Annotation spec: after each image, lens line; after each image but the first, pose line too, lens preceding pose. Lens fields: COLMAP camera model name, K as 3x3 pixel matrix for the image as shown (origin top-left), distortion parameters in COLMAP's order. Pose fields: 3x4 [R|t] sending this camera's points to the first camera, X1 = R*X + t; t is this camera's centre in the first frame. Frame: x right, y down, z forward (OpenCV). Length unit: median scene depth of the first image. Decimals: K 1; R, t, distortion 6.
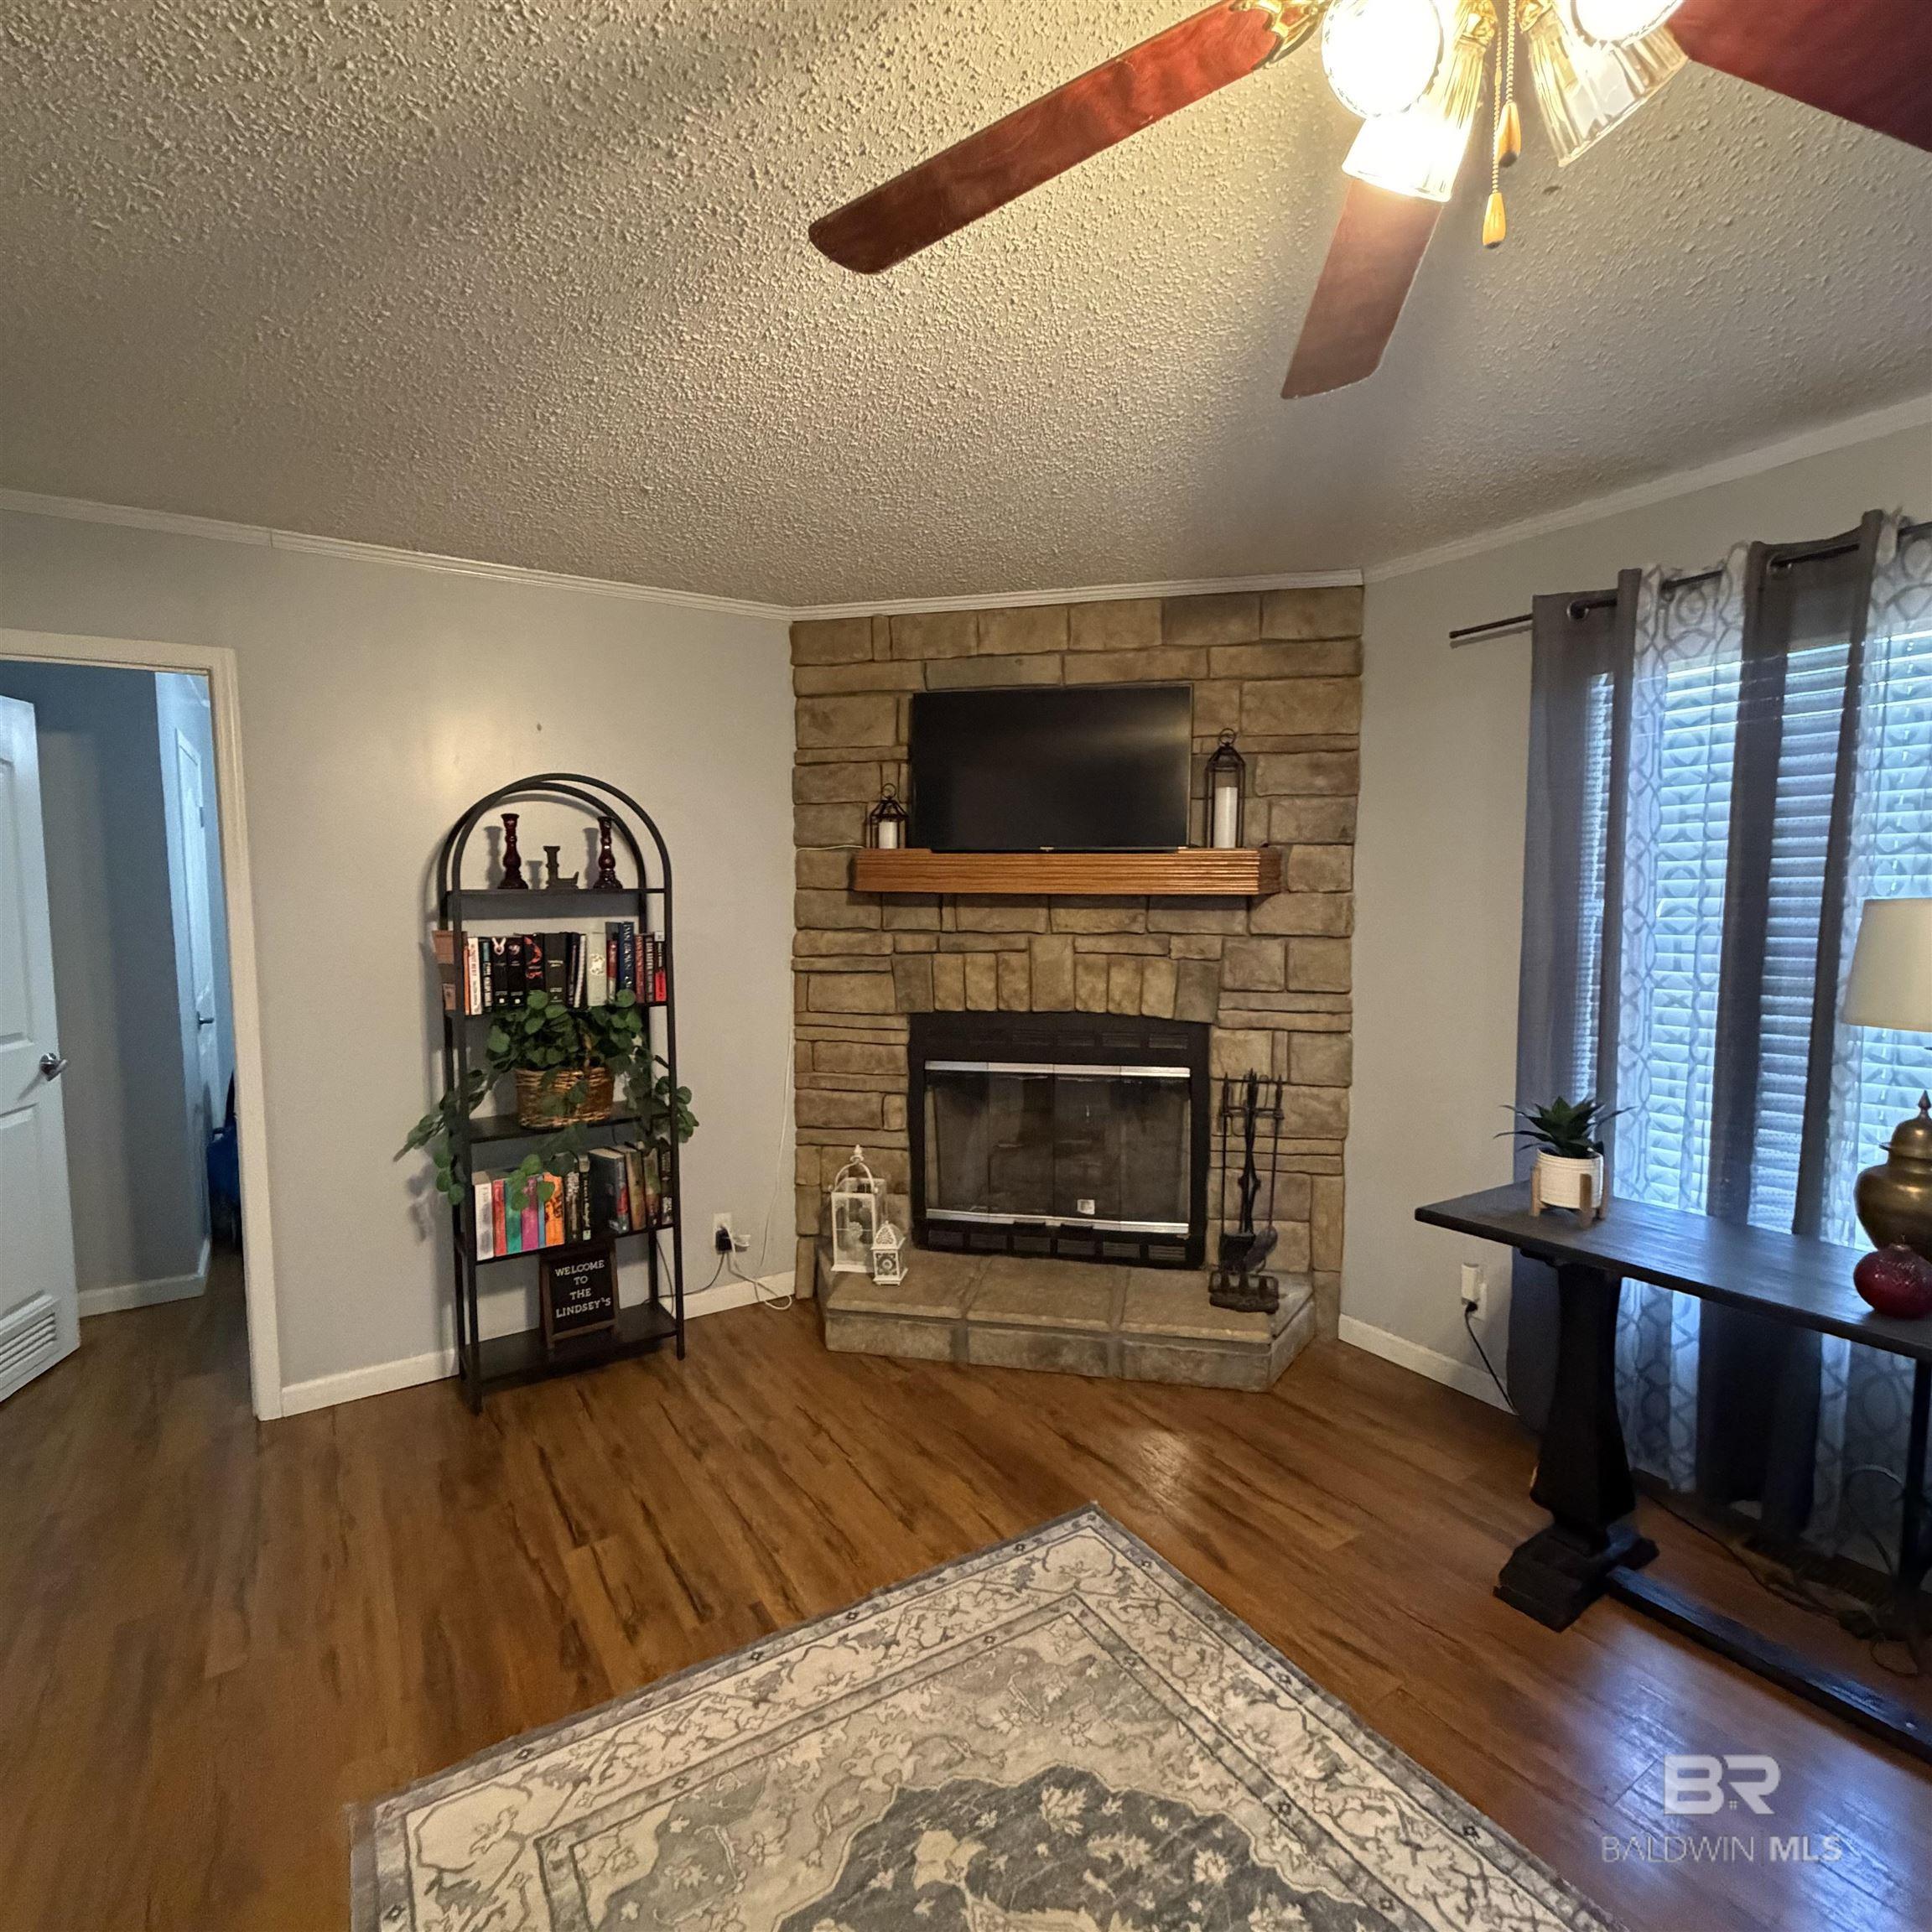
lens RADIAL K [[1032.9, 0, 967.3], [0, 1032.9, 962.7], [0, 0, 1]] dist [0.002561, 0.000900]
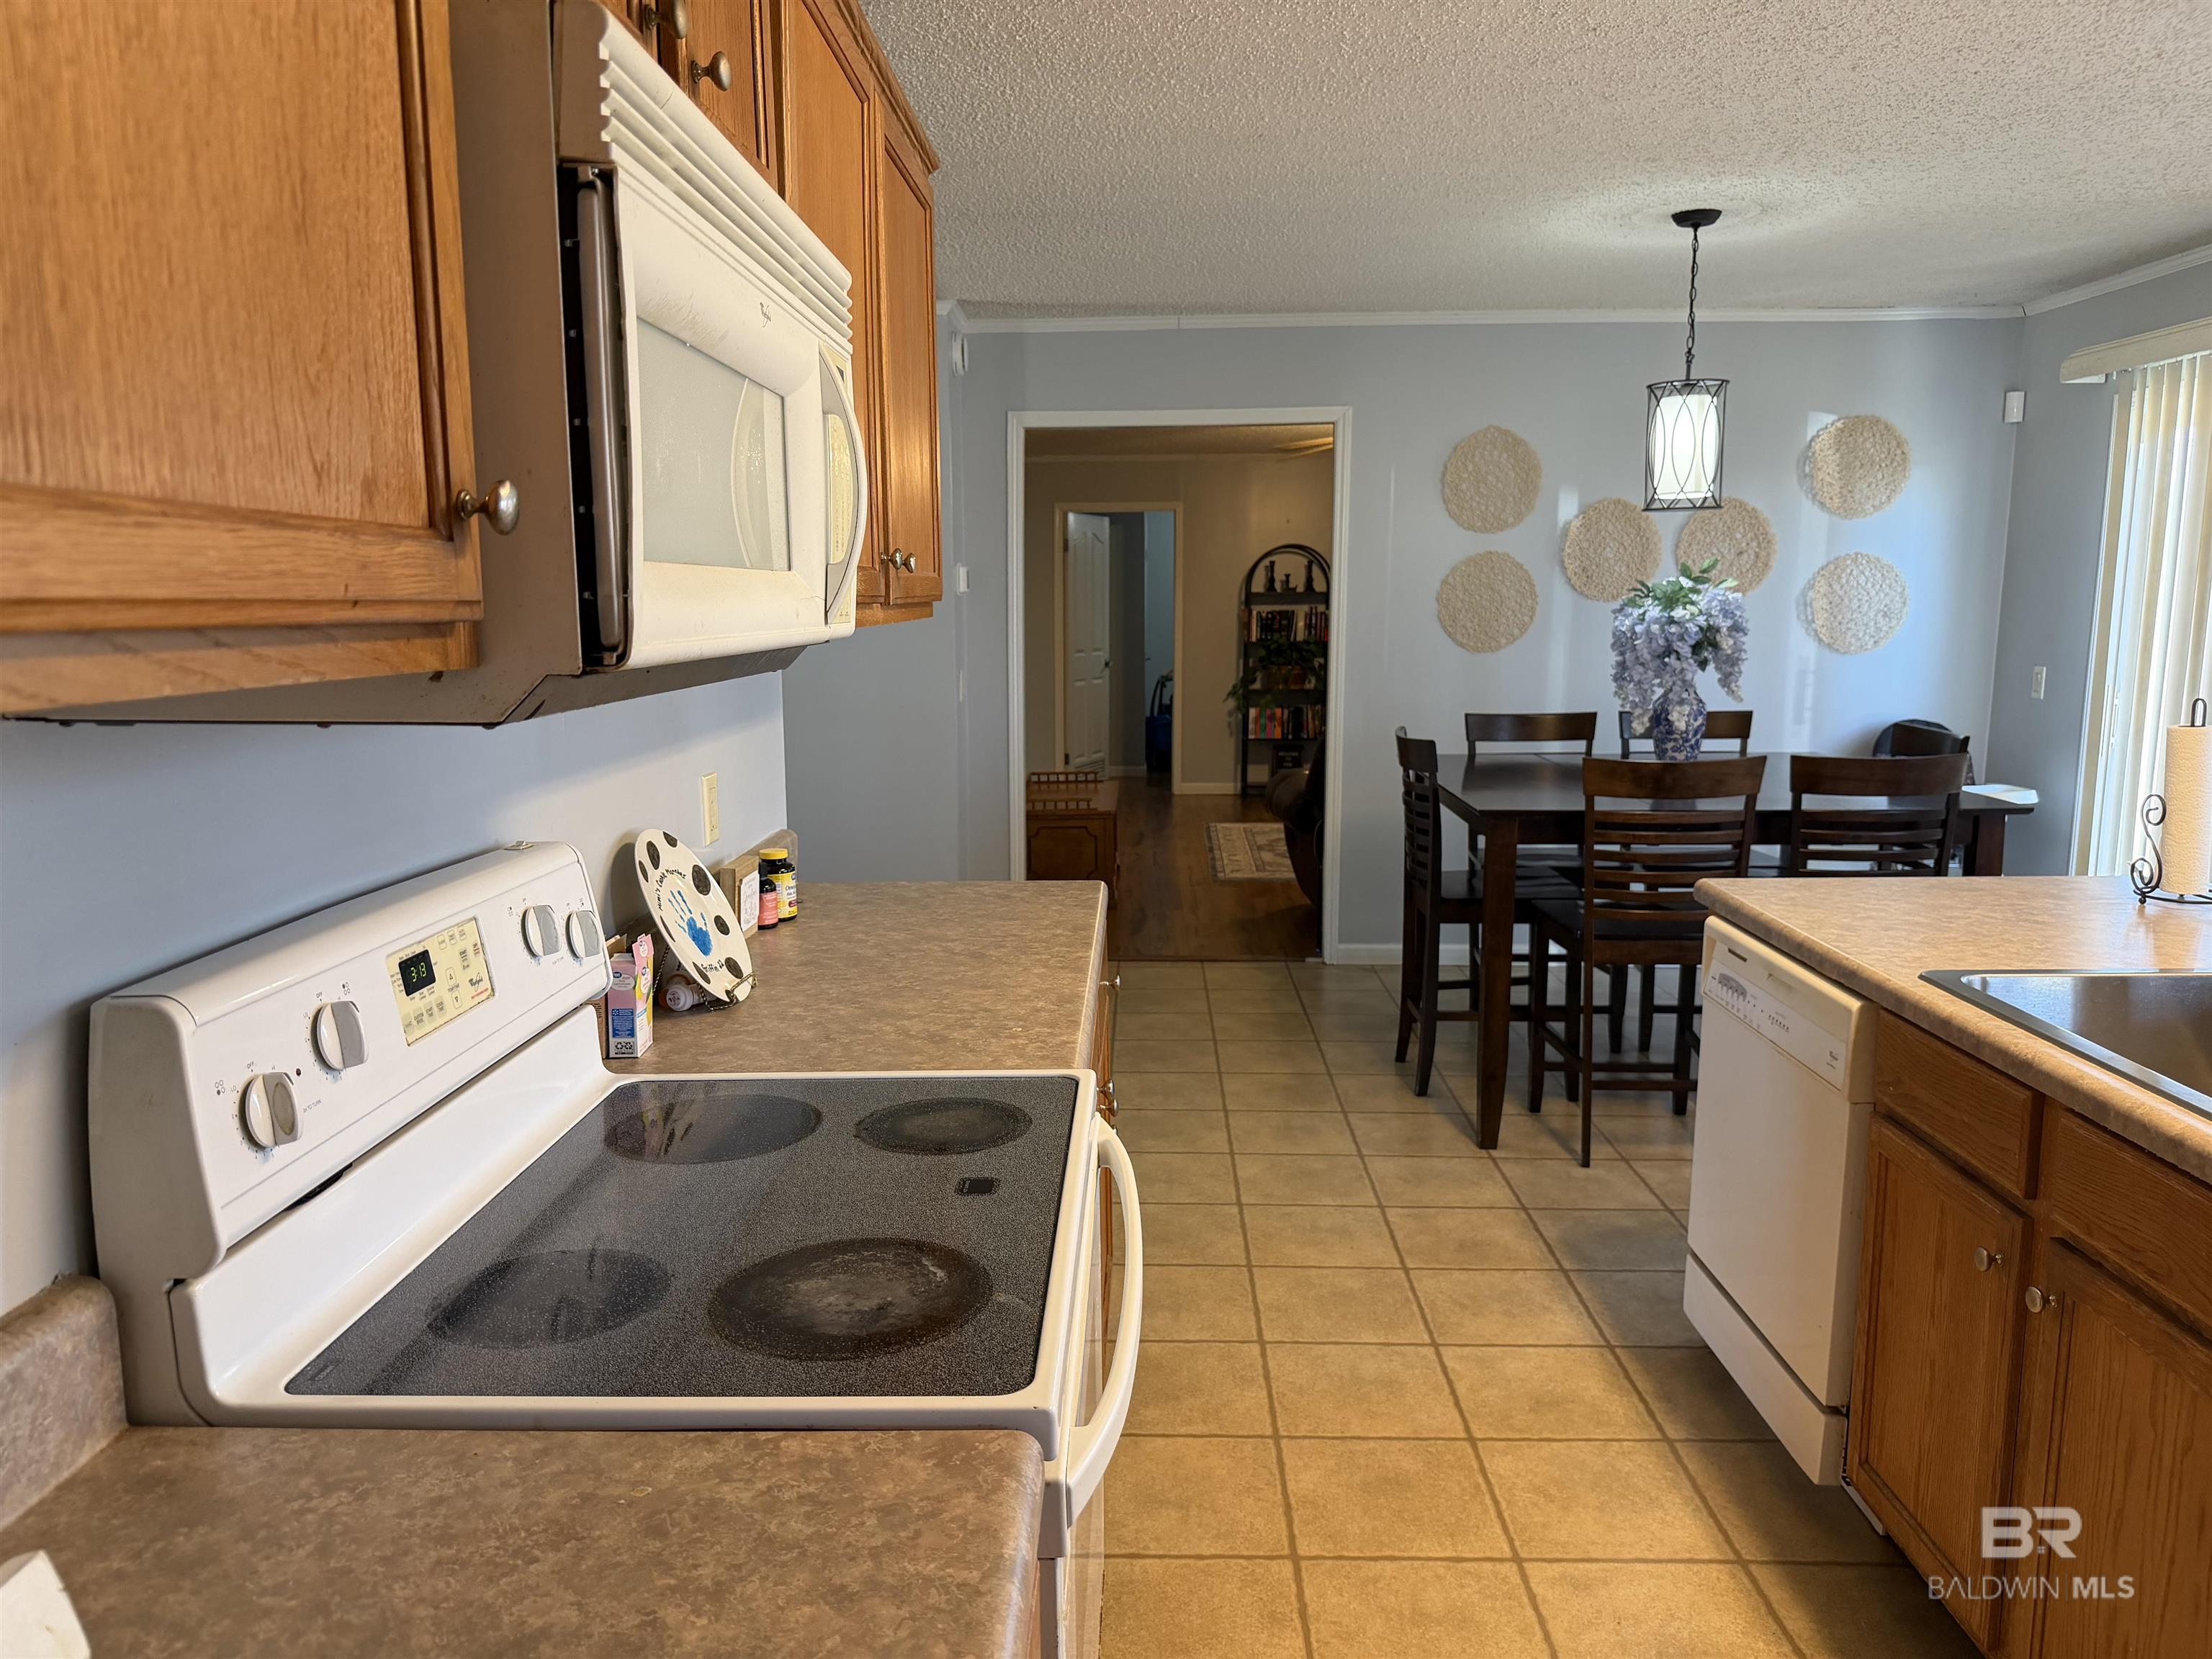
lens RADIAL K [[1543.0, 0, 1075.0], [0, 1543.0, 865.3], [0, 0, 1]] dist [0.024584, -0.038394]
pose [[0.818053, 0.101134, -0.566182, 1.312908], [-0.047696, 0.992957, 0.108452, 0.197227], [0.573162, -0.061715, 0.817115, -2.290712]]
